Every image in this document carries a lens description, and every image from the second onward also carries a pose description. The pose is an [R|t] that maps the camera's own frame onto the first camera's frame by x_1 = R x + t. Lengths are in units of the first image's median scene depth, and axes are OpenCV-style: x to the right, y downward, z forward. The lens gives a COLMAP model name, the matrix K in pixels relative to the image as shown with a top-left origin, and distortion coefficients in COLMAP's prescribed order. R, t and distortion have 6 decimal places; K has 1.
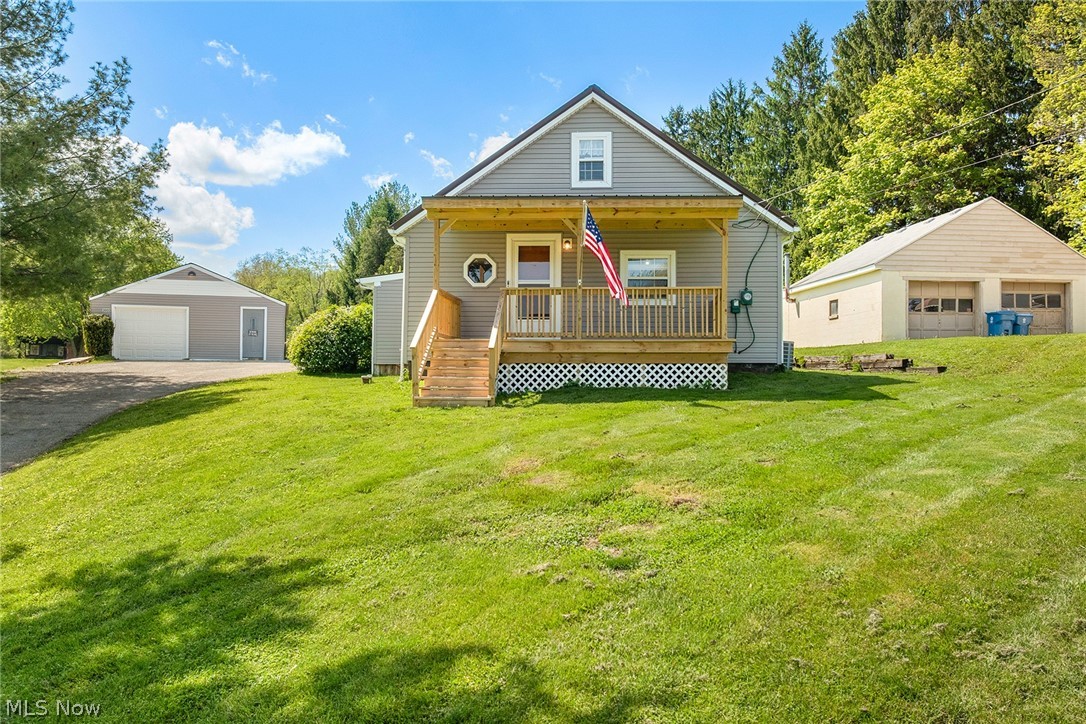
lens RADIAL K [[926.9, 0, 555.1], [0, 926.9, 376.6], [0, 0, 1]] dist [-0.004529, -0.003834]
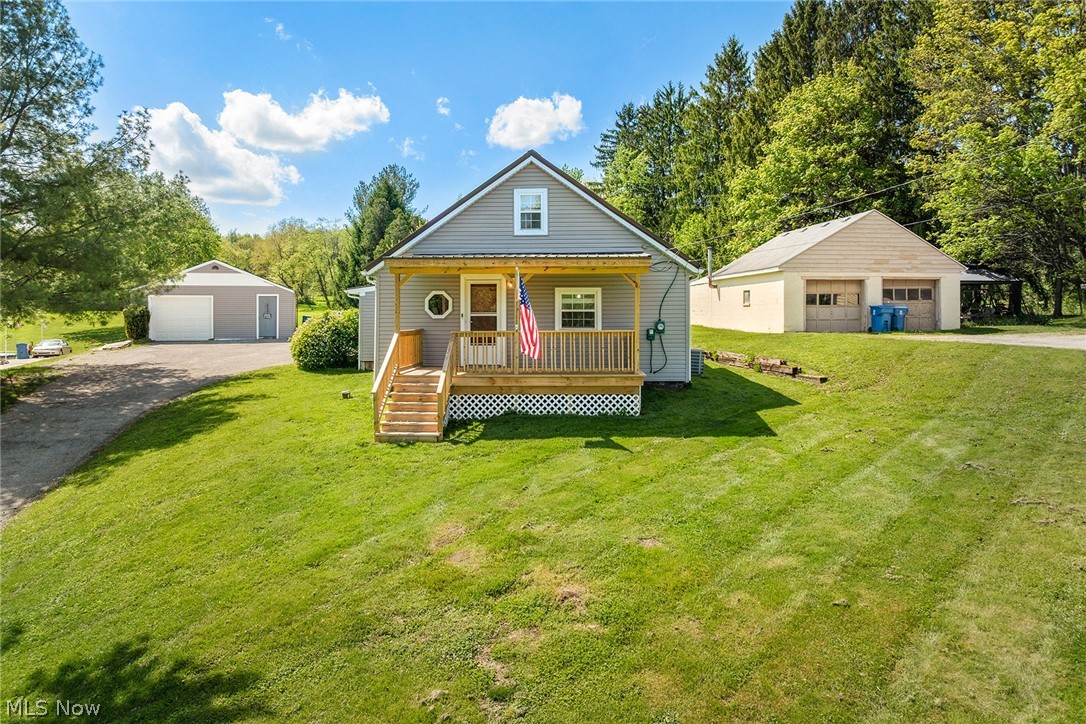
lens RADIAL K [[764.9, 0, 544.7], [0, 764.9, 328.0], [0, 0, 1]] dist [-0.009640, -0.002687]
pose [[0.999889, -0.008560, 0.012175, 0.045409], [0.008268, 0.999681, 0.023875, -0.110263], [-0.012376, -0.023771, 0.999641, 0.009372]]
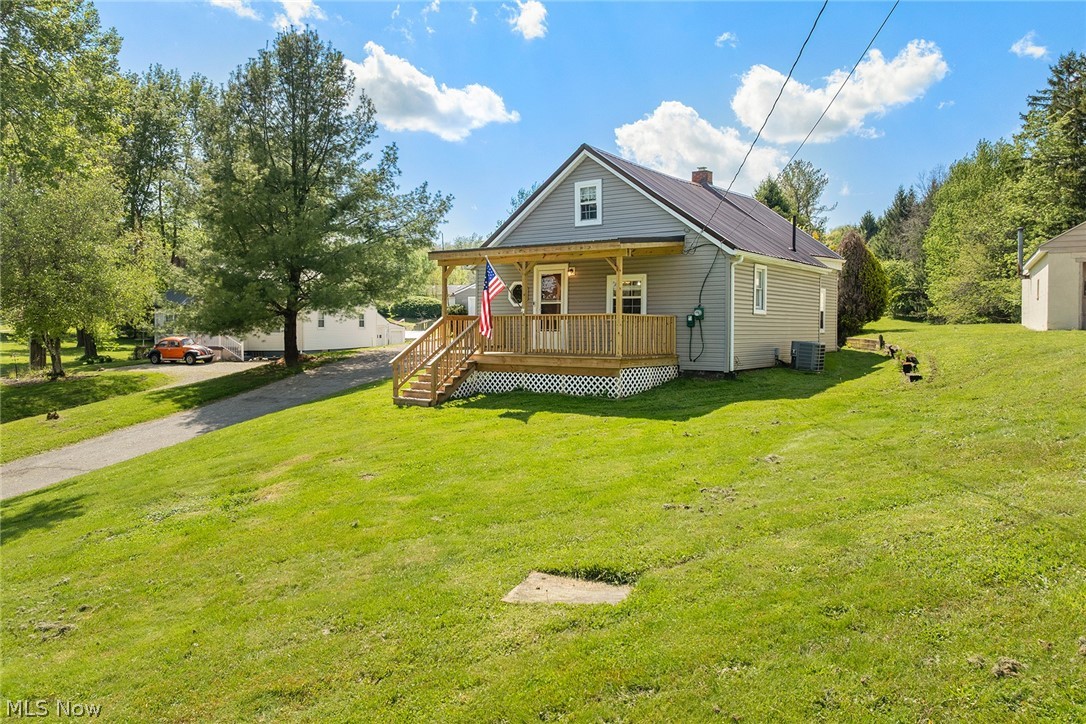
lens RADIAL K [[795.4, 0, 543.0], [0, 795.4, 362.0], [0, 0, 1]] dist [-0.027411, -0.008400]
pose [[0.834420, 0.022105, -0.550686, 0.595438], [0.006488, 0.998732, 0.049921, -0.076308], [0.551091, -0.045228, 0.833219, 0.070777]]
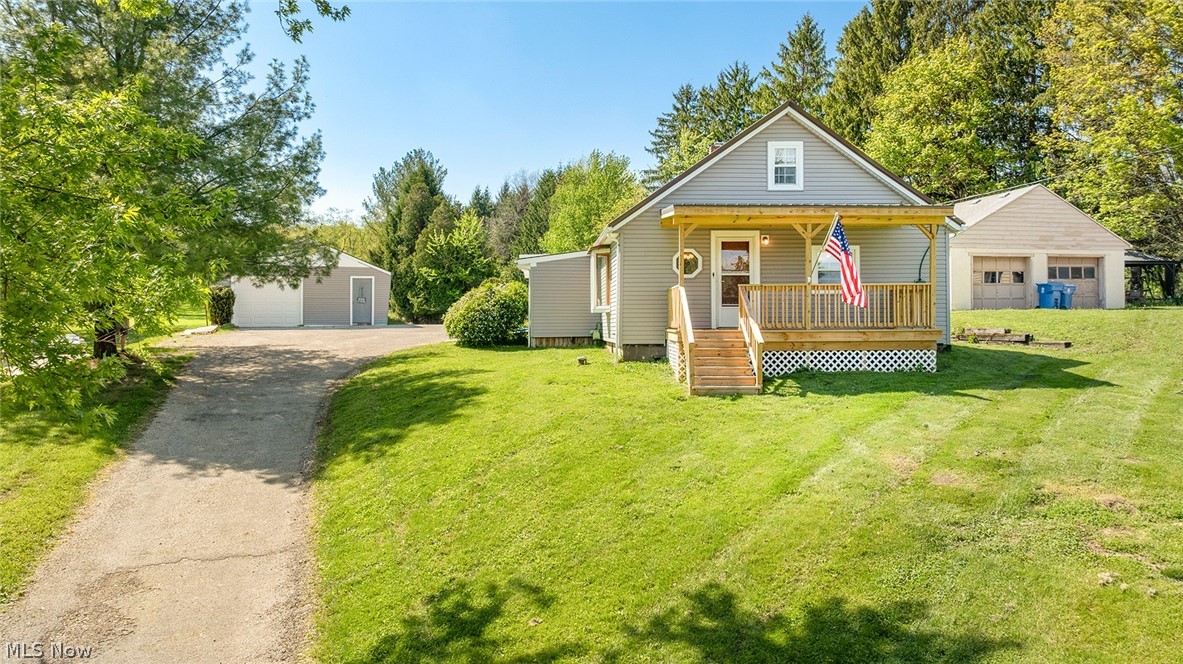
lens RADIAL K [[835.7, 0, 591.5], [0, 835.7, 332.0], [0, 0, 1]] dist [-0.002589, 0.003875]
pose [[0.996833, -0.010145, 0.078868, -0.287440], [0.008839, 0.999818, 0.016890, -0.050925], [-0.079025, -0.016140, 0.996742, -0.004808]]
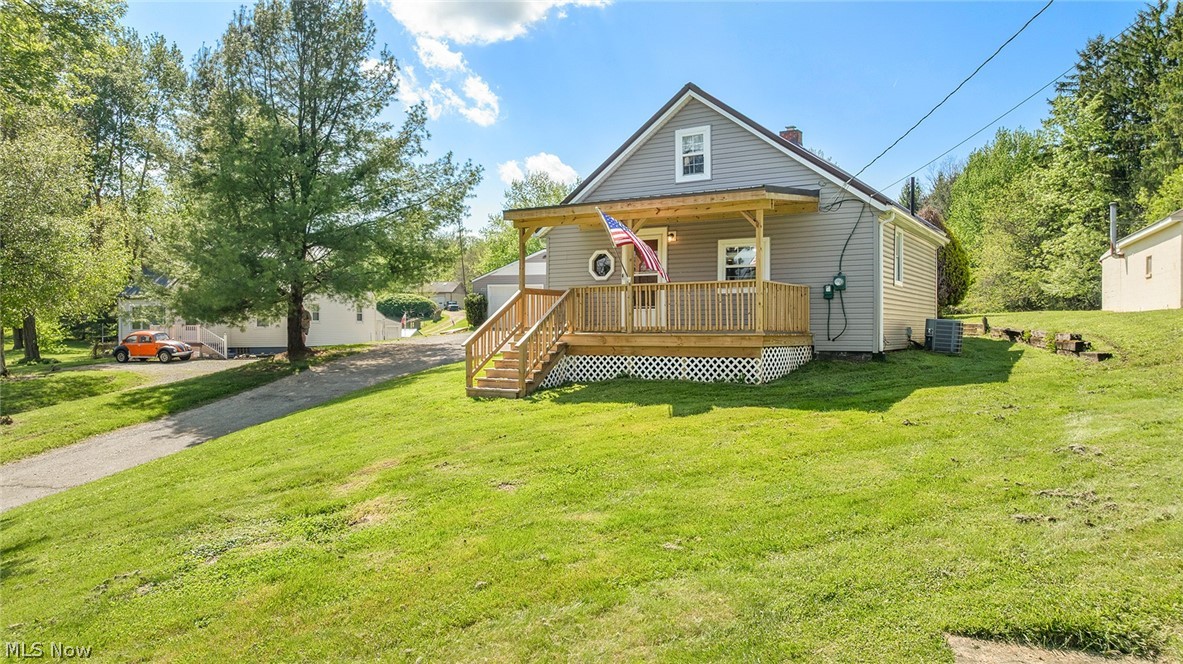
lens RADIAL K [[832.6, 0, 591.5], [0, 832.6, 332.0], [0, 0, 1]] dist [-0.019878, 0.002497]
pose [[0.875611, -0.004483, -0.482996, 0.400977], [0.010872, 0.999886, 0.010430, -0.046504], [0.482894, -0.014384, 0.875560, 0.126403]]
